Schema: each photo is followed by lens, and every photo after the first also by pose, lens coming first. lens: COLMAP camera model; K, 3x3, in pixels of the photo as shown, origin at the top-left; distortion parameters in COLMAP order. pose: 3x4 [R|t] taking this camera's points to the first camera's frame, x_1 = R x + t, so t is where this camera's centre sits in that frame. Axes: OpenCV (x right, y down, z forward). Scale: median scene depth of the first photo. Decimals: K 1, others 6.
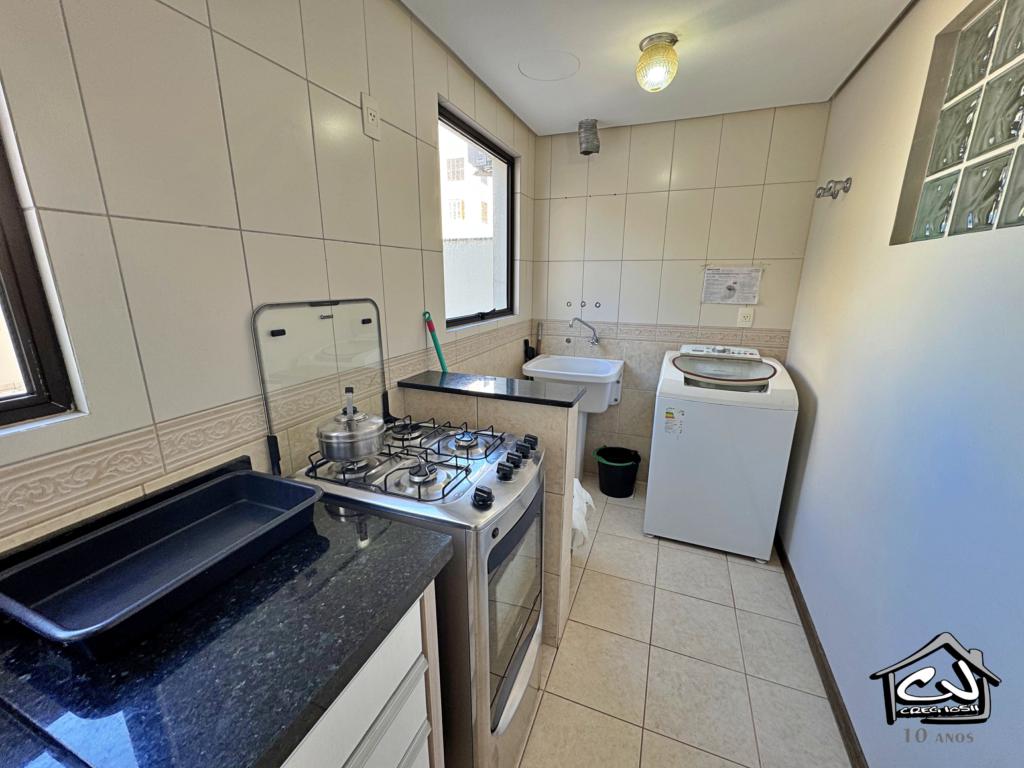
lens RADIAL K [[411.3, 0, 511.9], [0, 411.3, 383.1], [0, 0, 1]] dist [-0.000914, 0.000016]
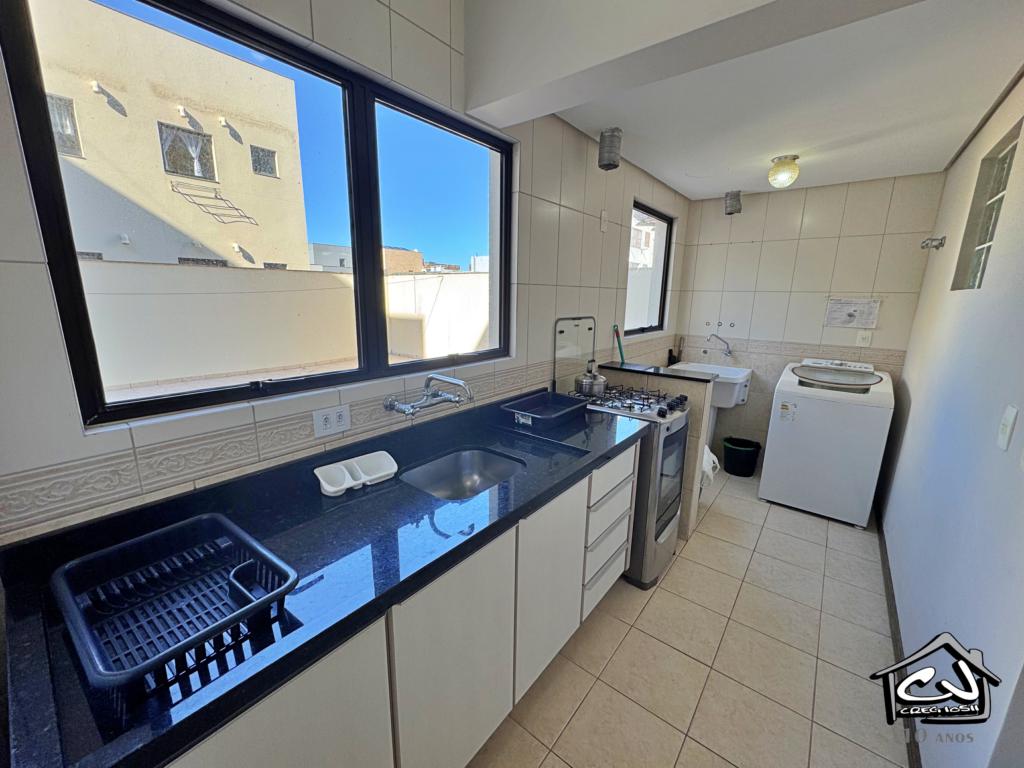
lens RADIAL K [[411.3, 0, 510.4], [0, 411.3, 383.9], [0, 0, 1]] dist [-0.000914, 0.000016]
pose [[0.956275, 0.072921, -0.283231, -0.097960], [-0.083877, 0.996117, -0.026735, 0.109054], [0.280182, 0.049323, 0.958679, -0.530653]]
